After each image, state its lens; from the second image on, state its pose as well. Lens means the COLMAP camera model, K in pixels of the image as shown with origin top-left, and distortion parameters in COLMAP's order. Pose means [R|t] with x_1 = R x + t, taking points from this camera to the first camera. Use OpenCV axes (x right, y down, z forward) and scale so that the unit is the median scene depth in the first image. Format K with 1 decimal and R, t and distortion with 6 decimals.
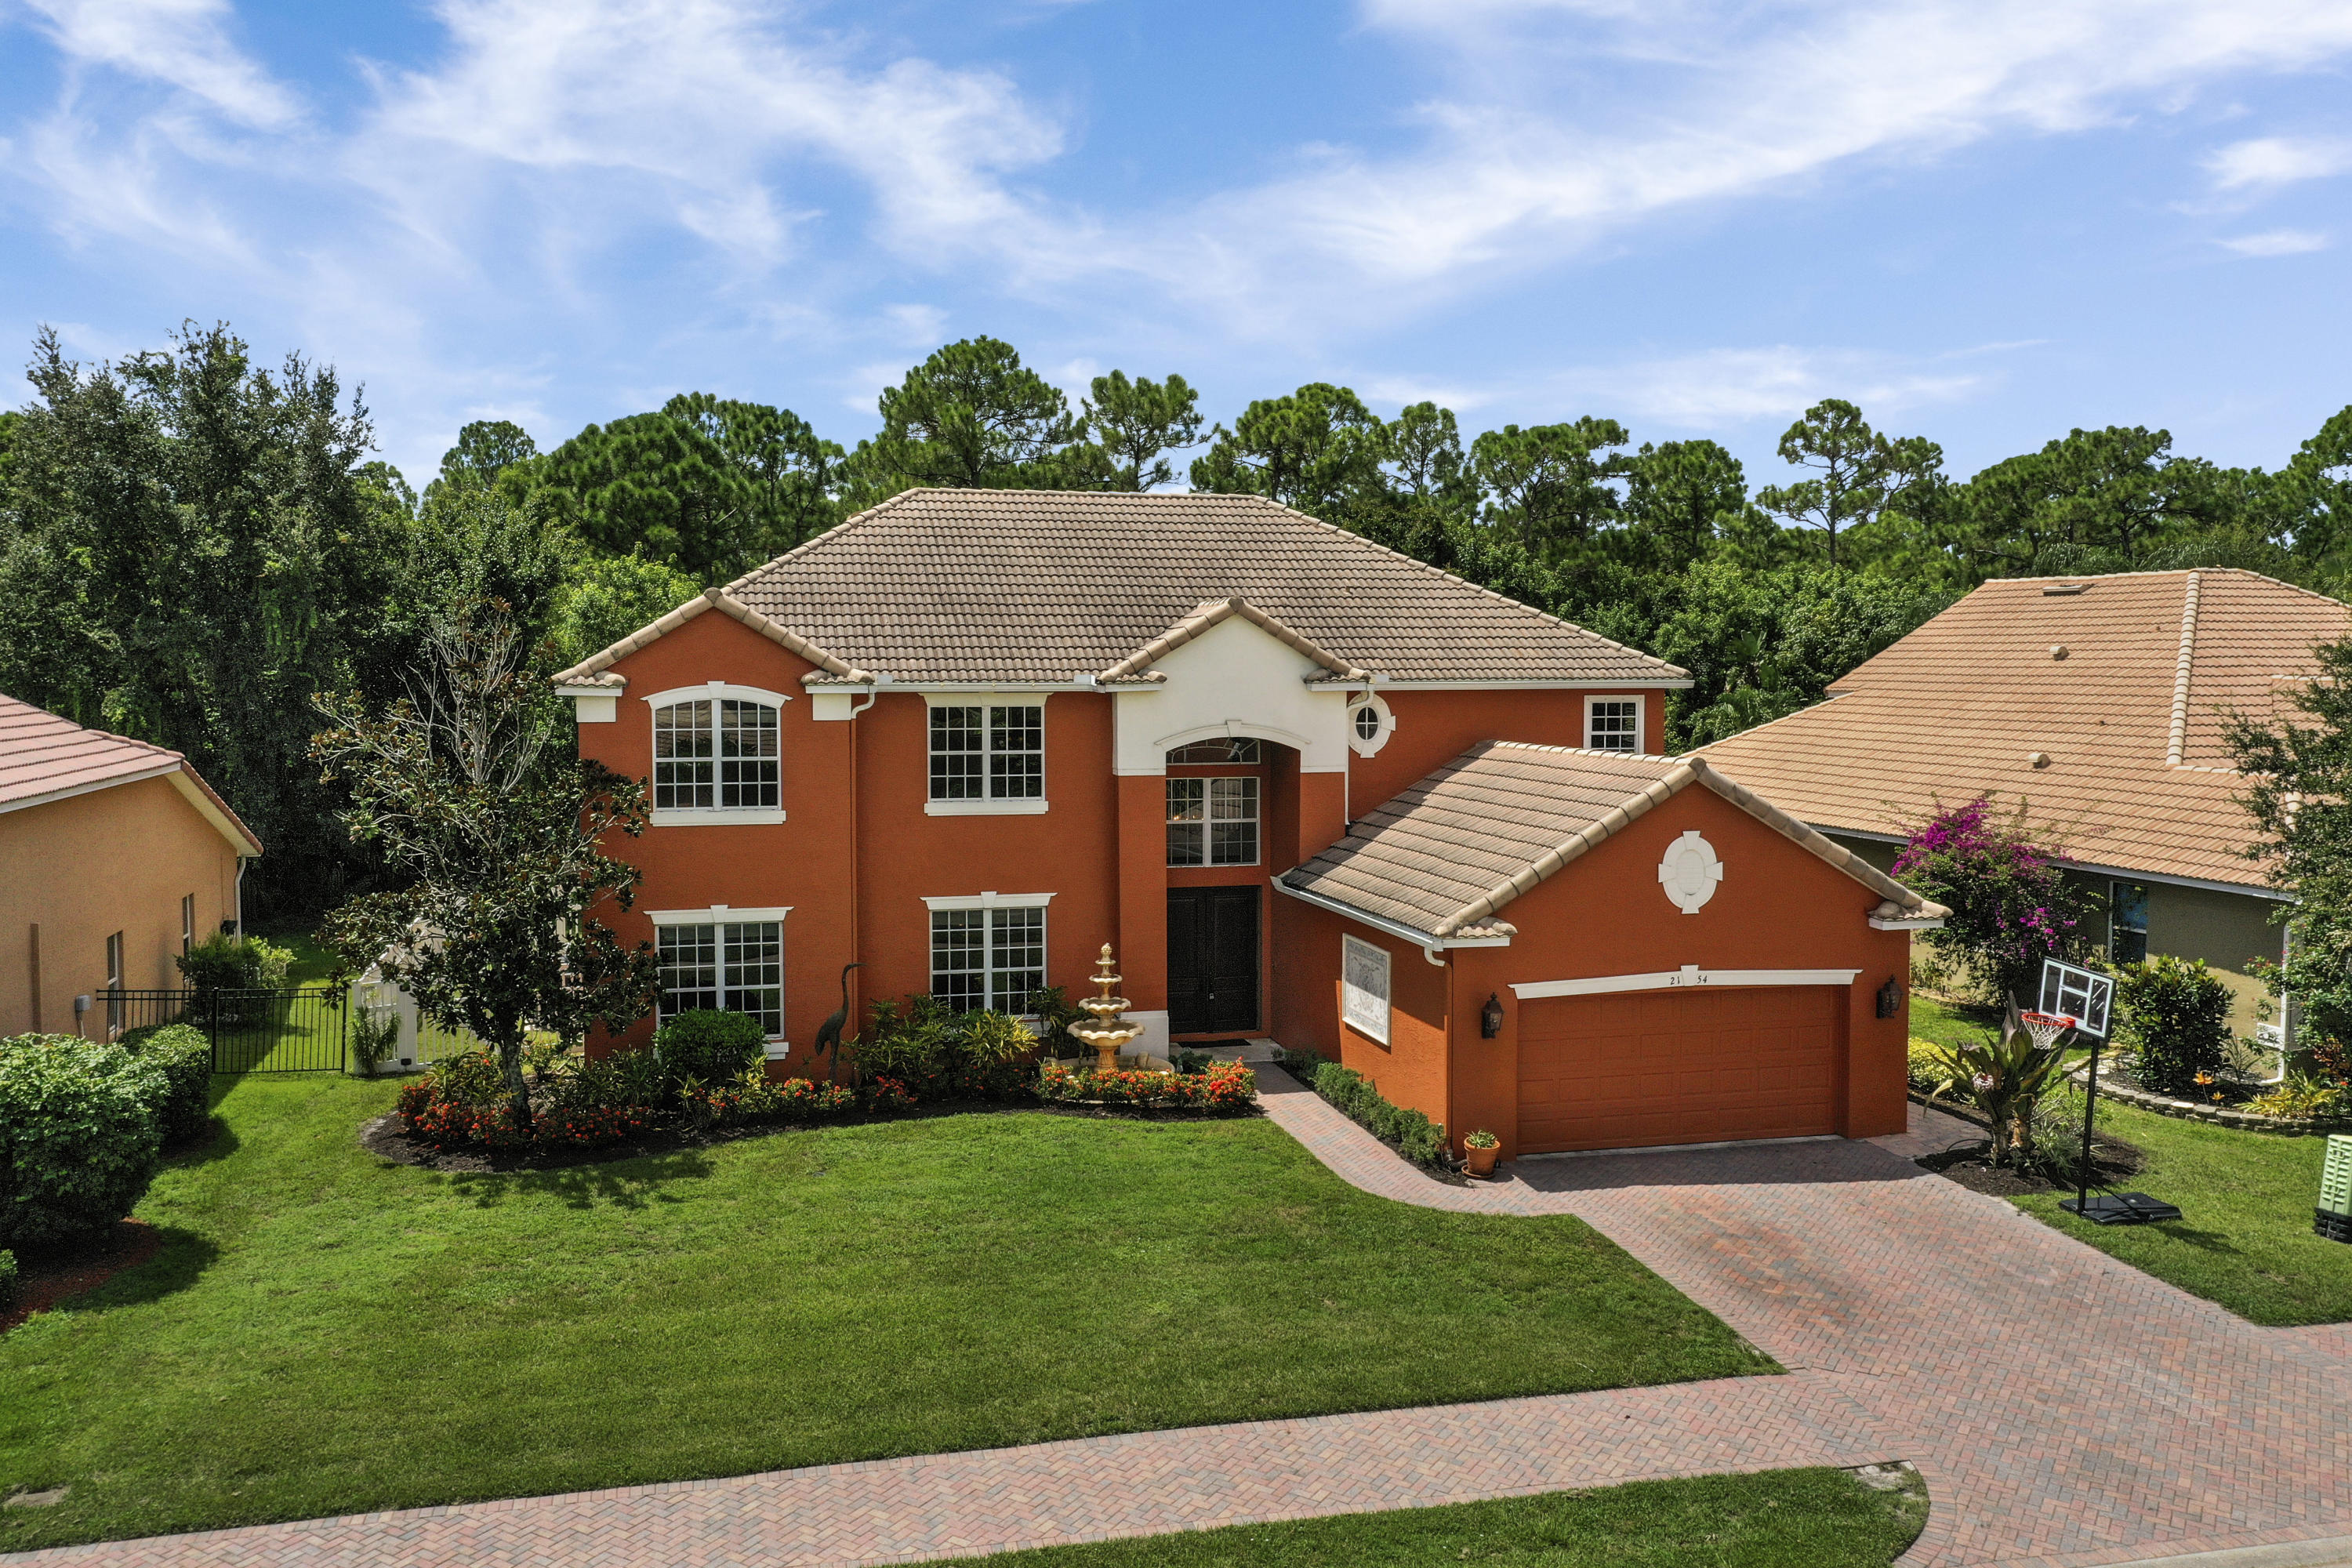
lens RADIAL K [[1820.5, 0, 1176.0], [0, 1820.5, 784.0], [0, 0, 1]] dist [0.006720, 0.015835]
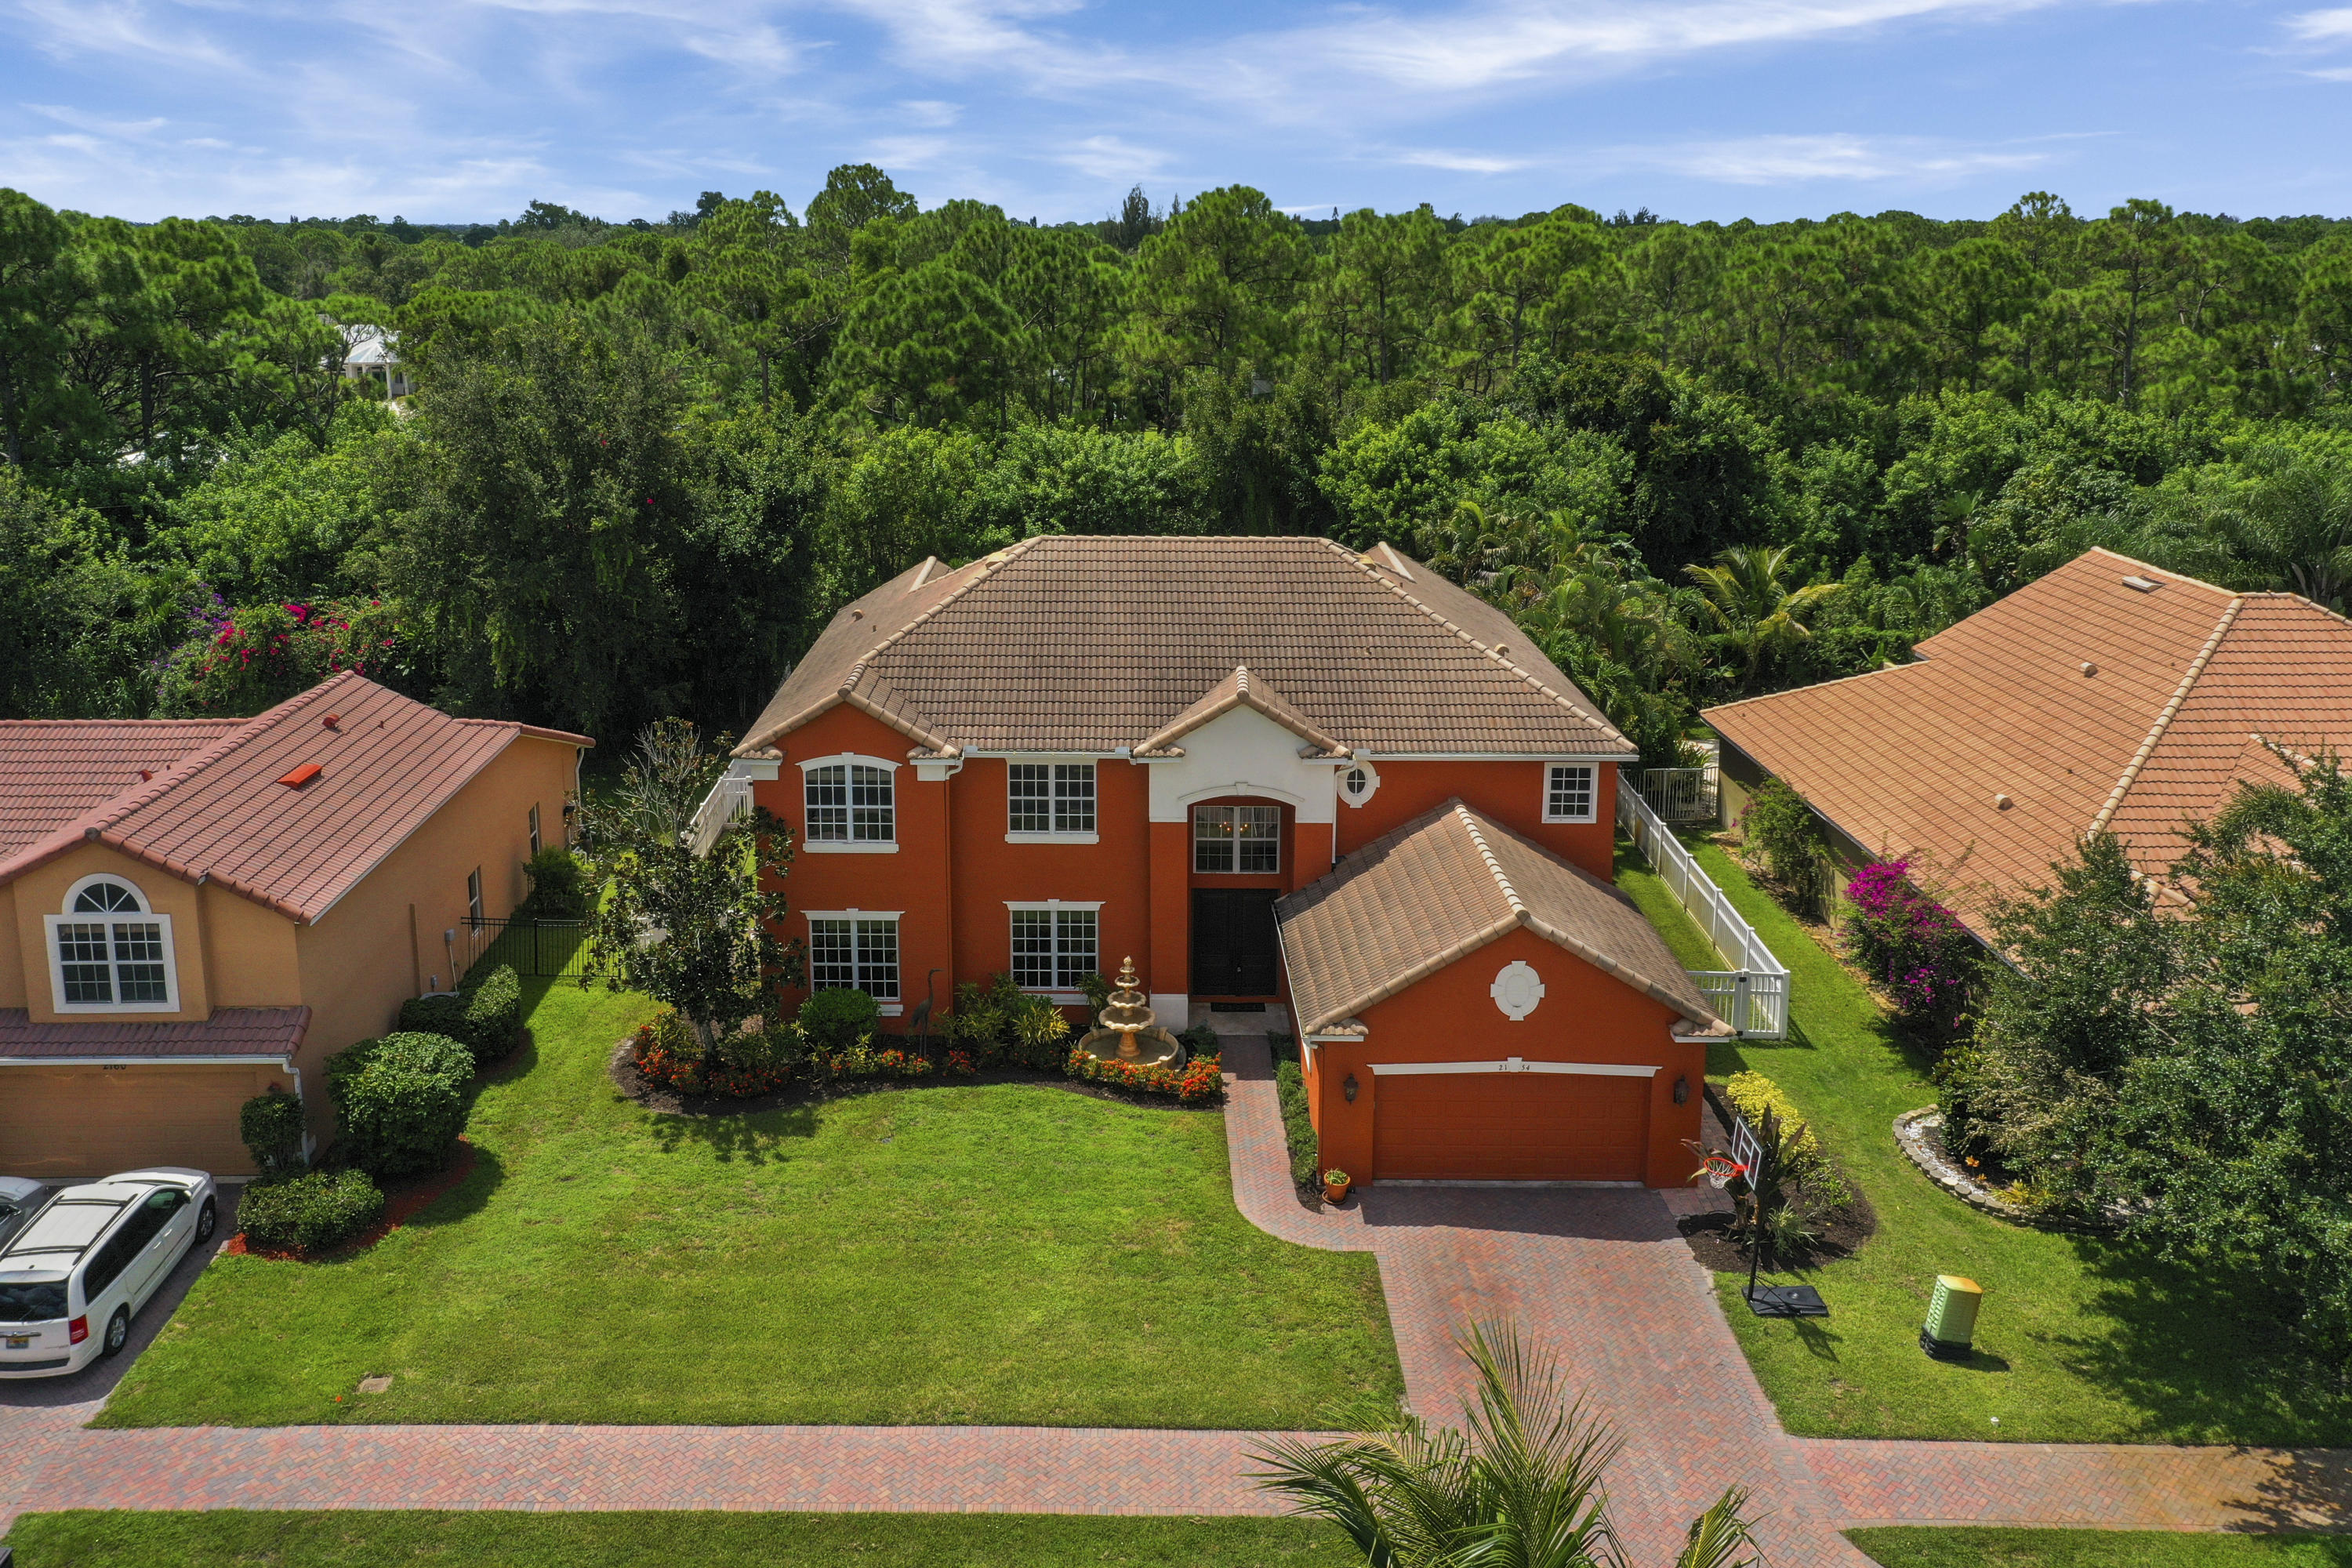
lens RADIAL K [[1874.1, 0, 1168.9], [0, 1874.1, 637.0], [0, 0, 1]] dist [0.008138, 0.003968]
pose [[0.972018, 0.054190, -0.228568, 0.296214], [-0.019162, 0.988076, 0.152769, -0.358651], [0.234122, -0.144114, 0.961467, -0.281124]]
